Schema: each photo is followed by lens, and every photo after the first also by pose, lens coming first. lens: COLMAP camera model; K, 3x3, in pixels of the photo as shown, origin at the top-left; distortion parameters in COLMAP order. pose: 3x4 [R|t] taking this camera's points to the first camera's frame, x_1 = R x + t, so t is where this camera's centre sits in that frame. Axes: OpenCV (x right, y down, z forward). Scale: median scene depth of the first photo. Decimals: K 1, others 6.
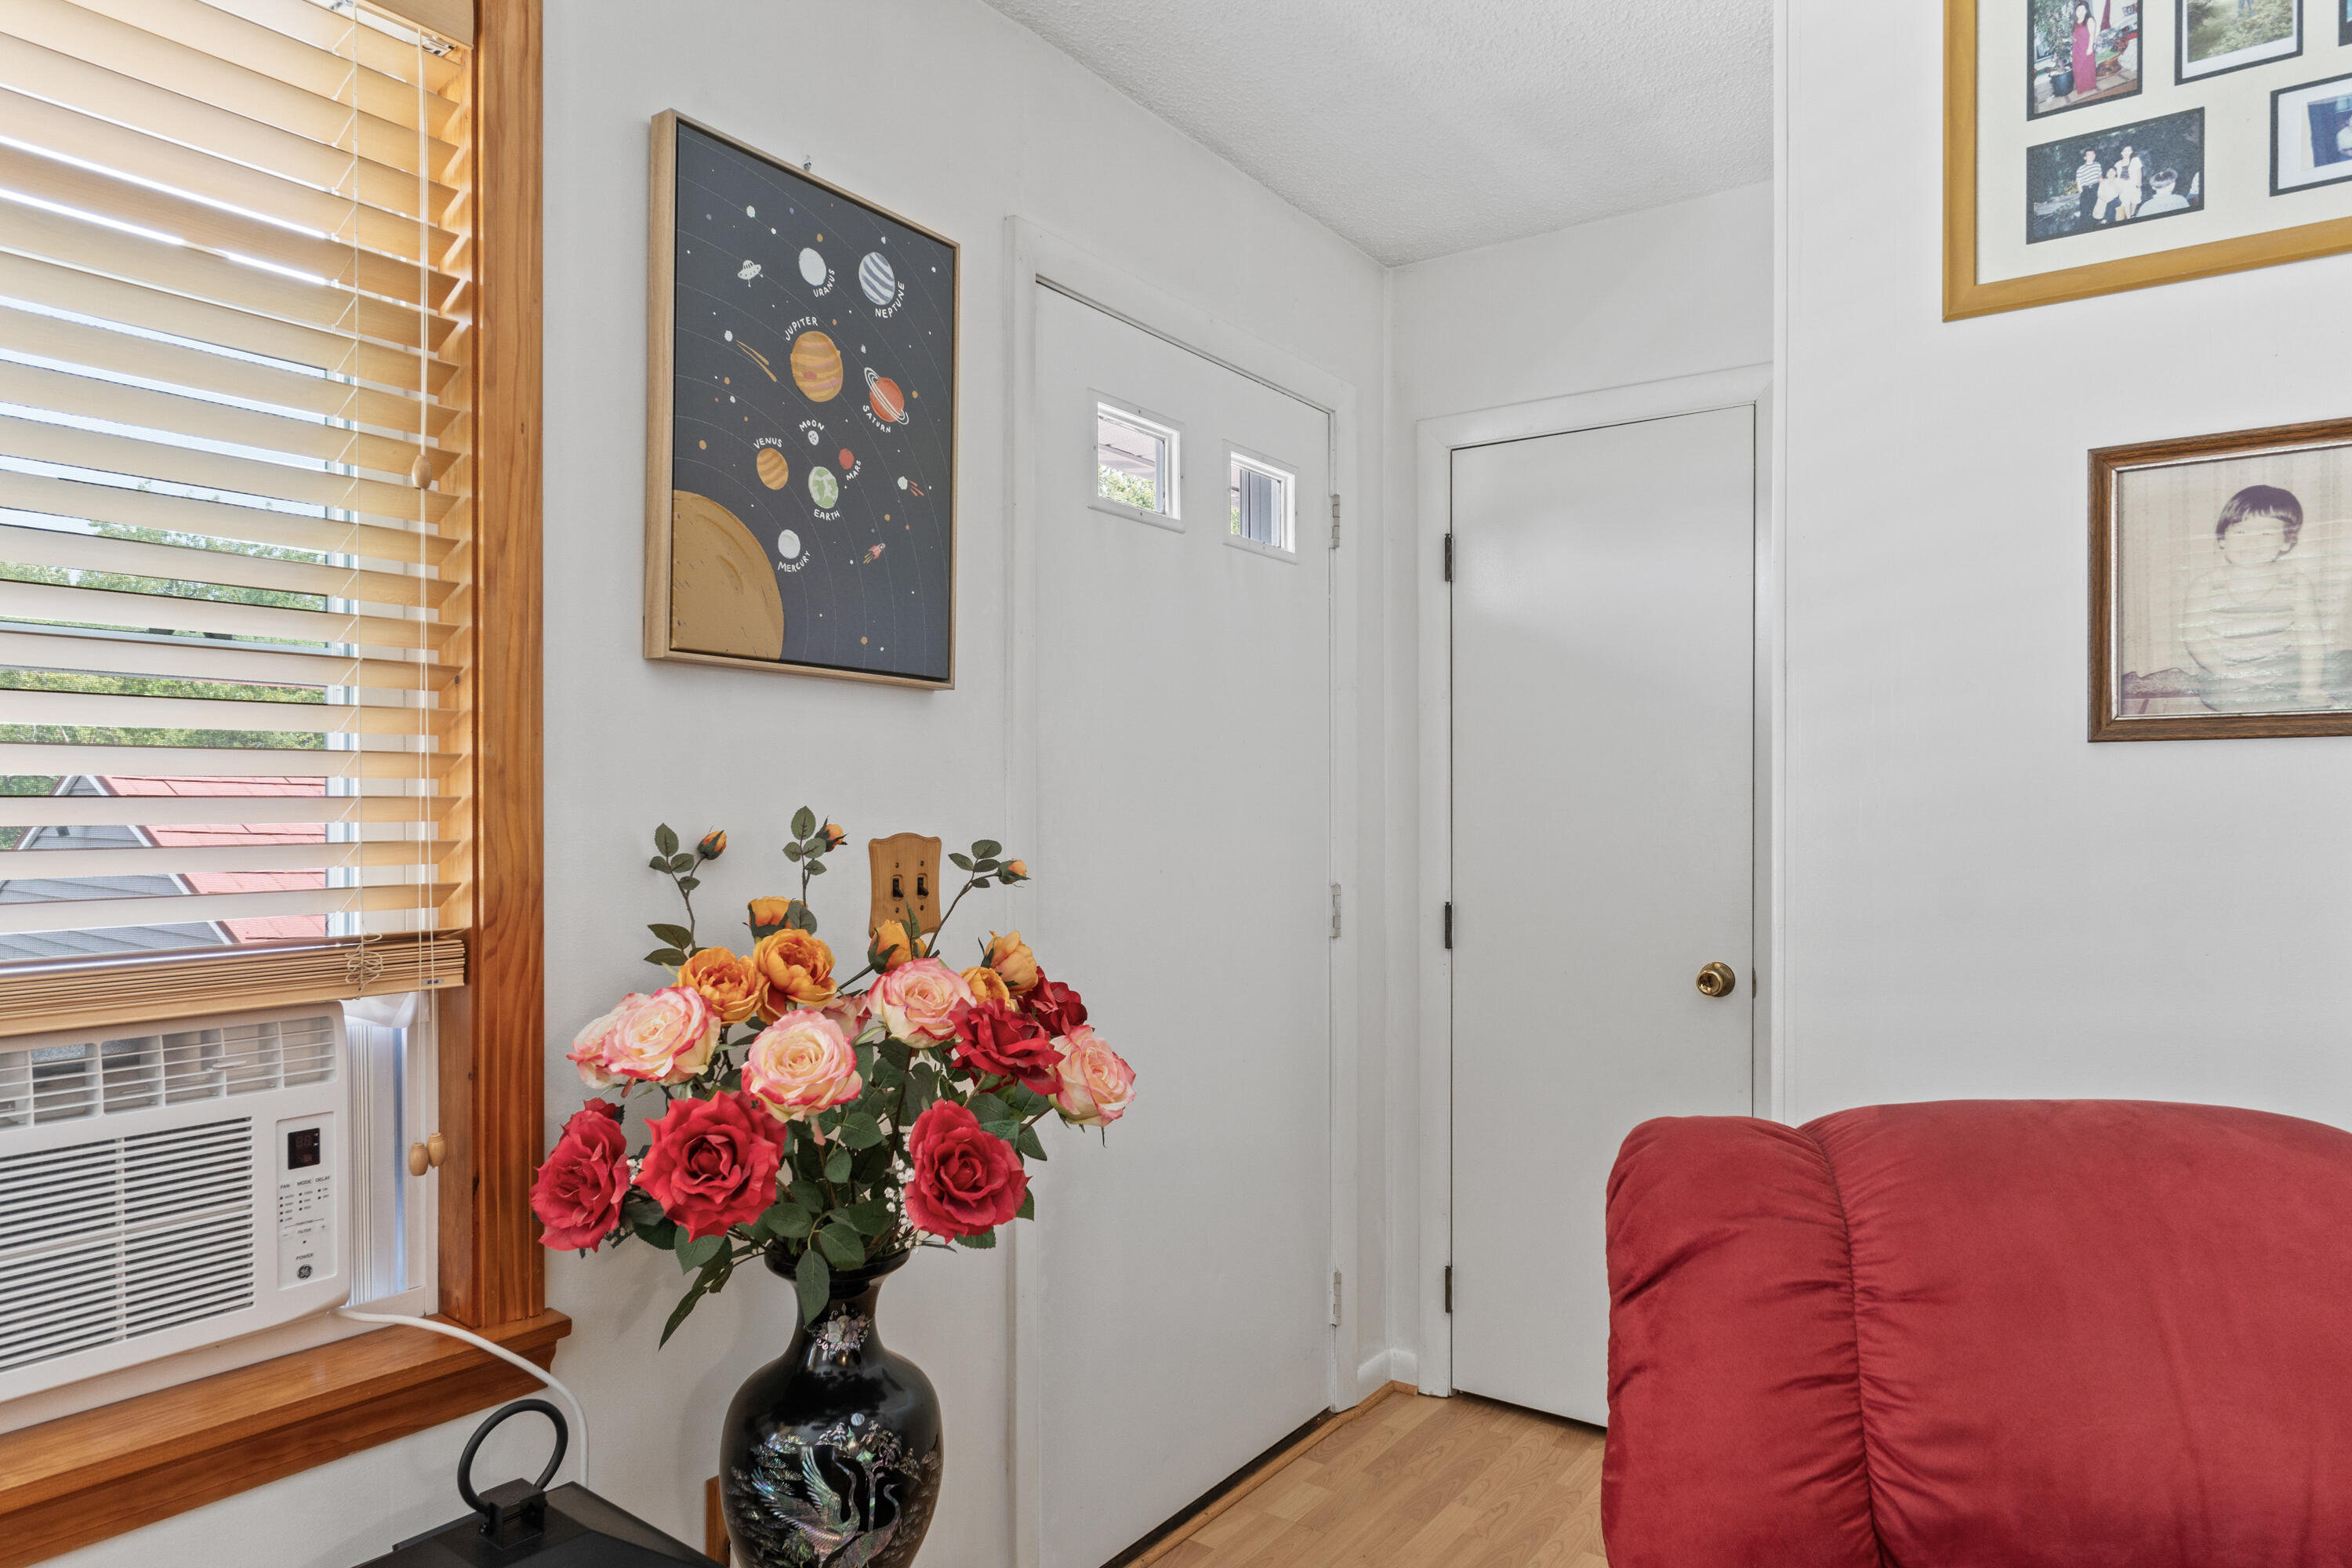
lens RADIAL K [[1448.3, 0, 1175.9], [0, 1448.3, 798.0], [0, 0, 1]] dist [-0.000651, -0.002199]
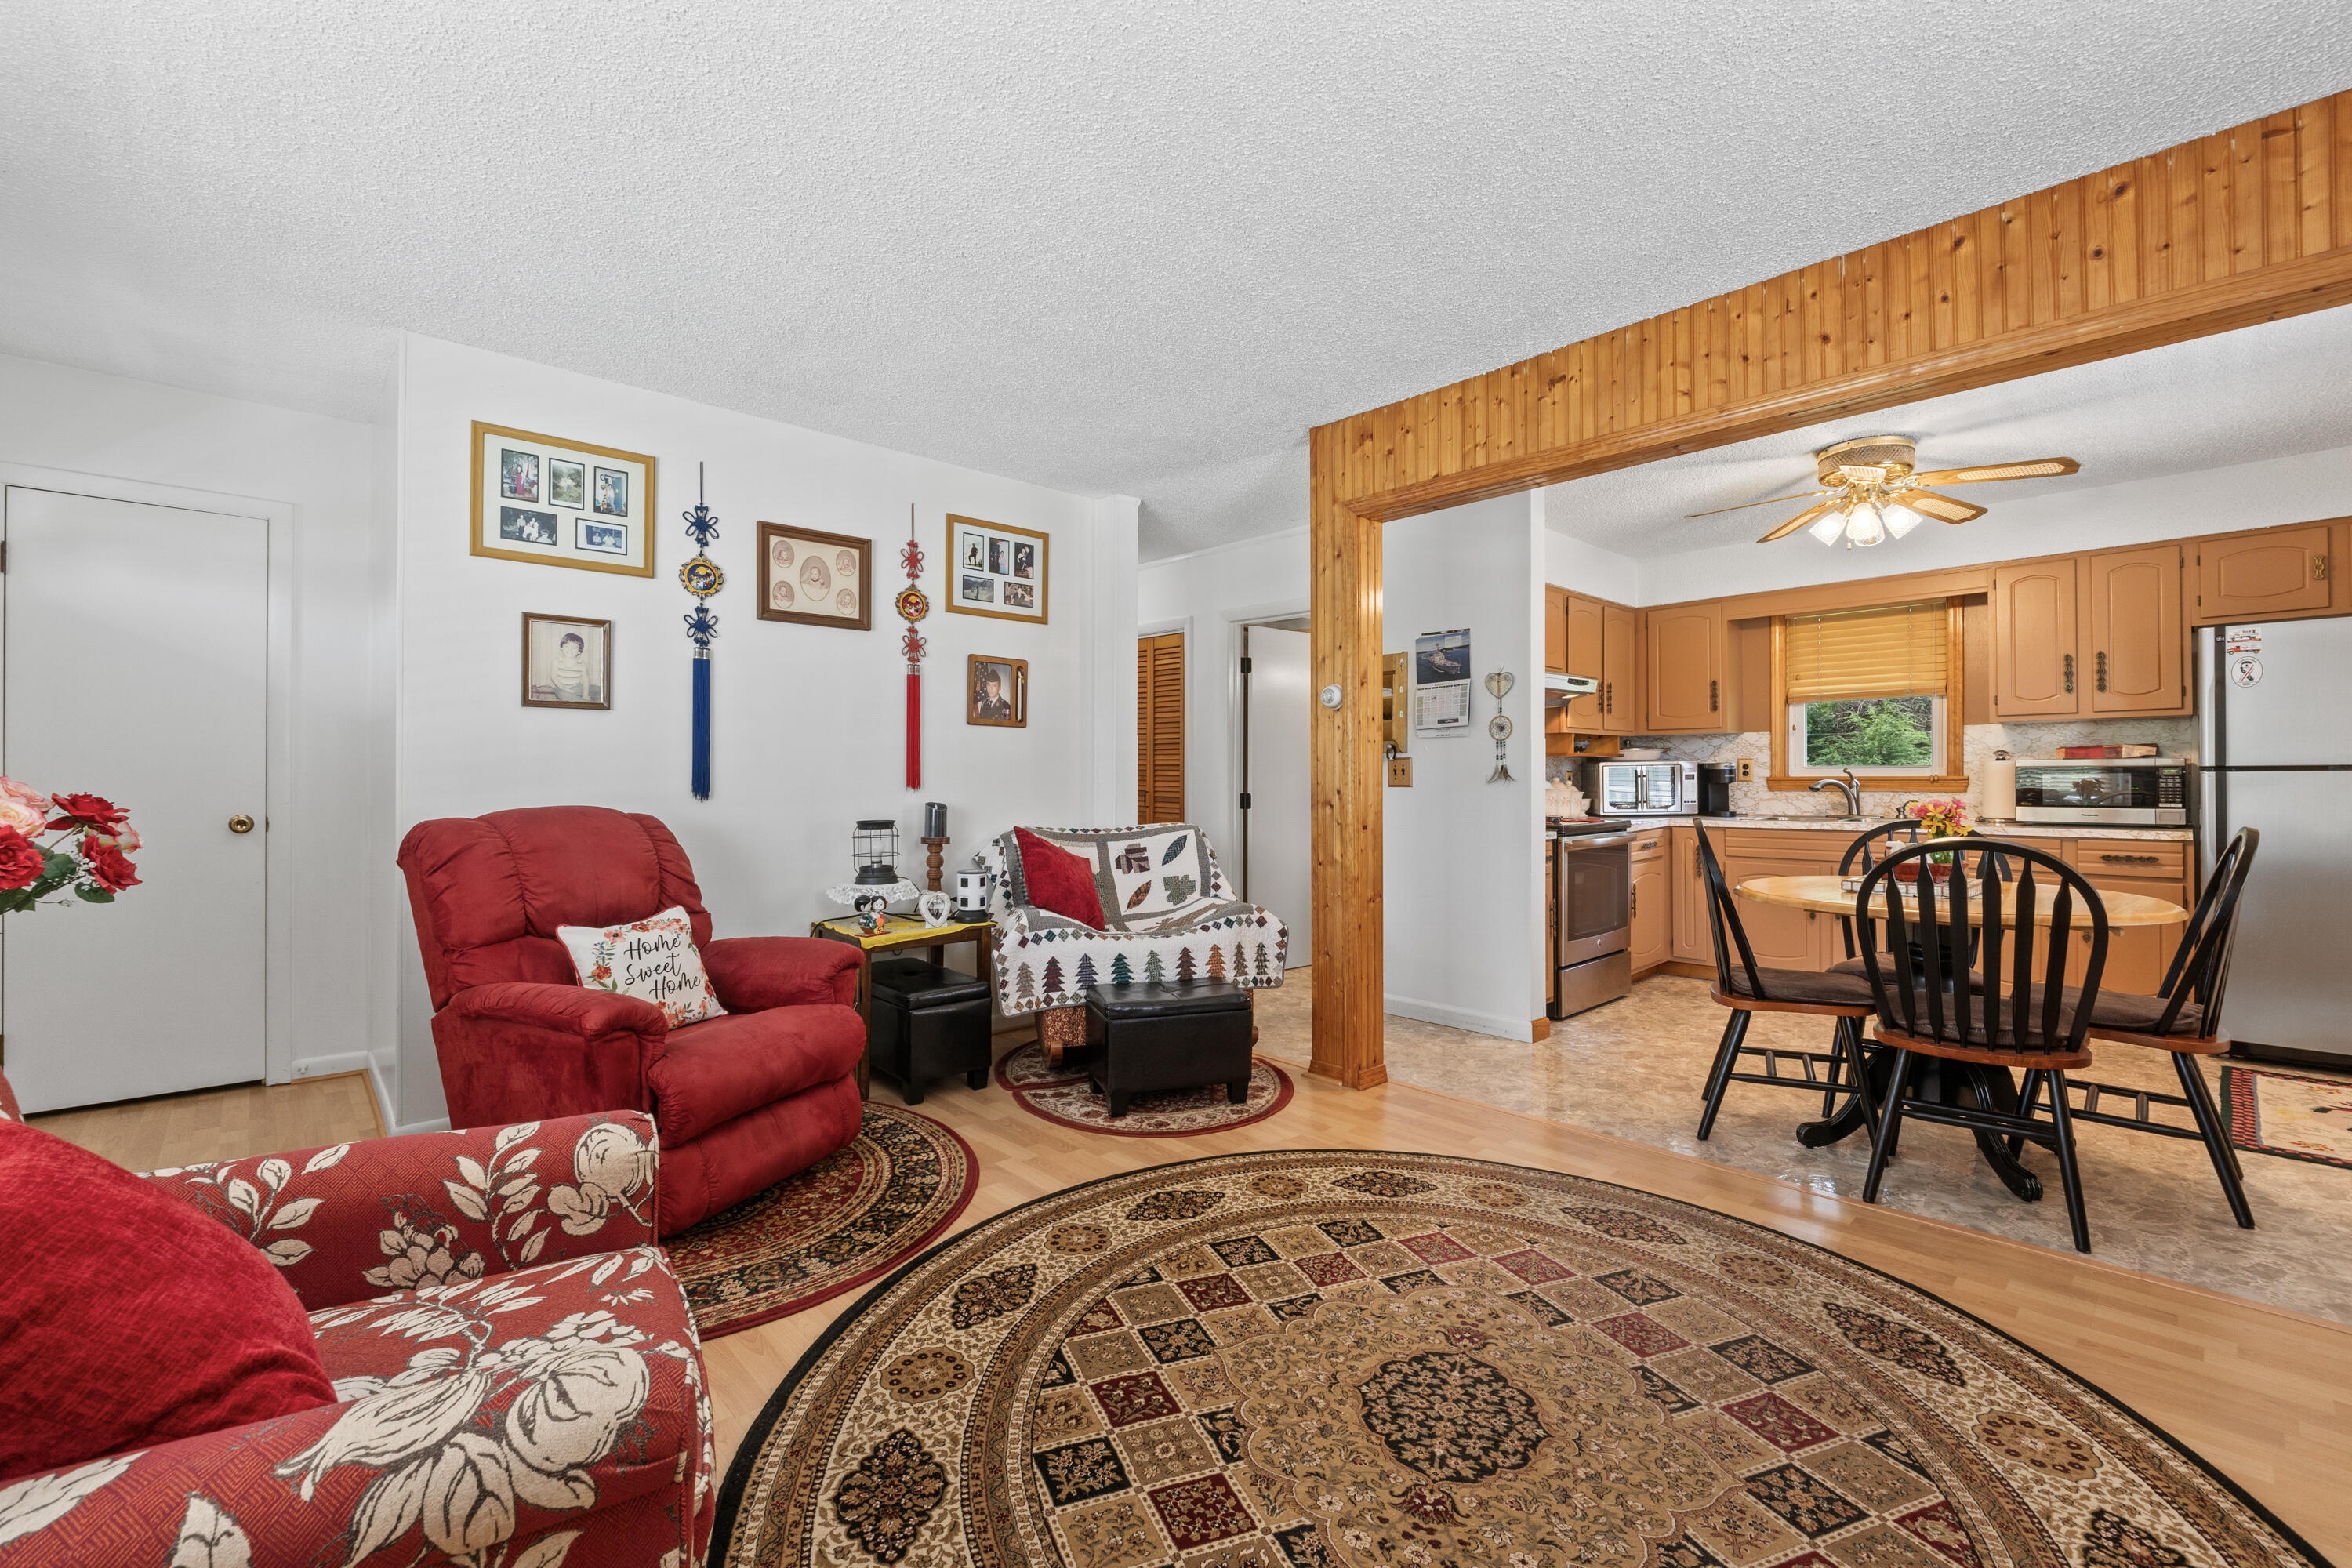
lens RADIAL K [[995.6, 0, 1176.4], [0, 995.6, 779.6], [0, 0, 1]] dist [0.001025, 0.000047]
pose [[0.189934, 0.000632, 0.981797, -1.212239], [-0.002751, 0.999996, -0.000112, 0.115728], [-0.981793, -0.002680, 0.189935, -0.791063]]
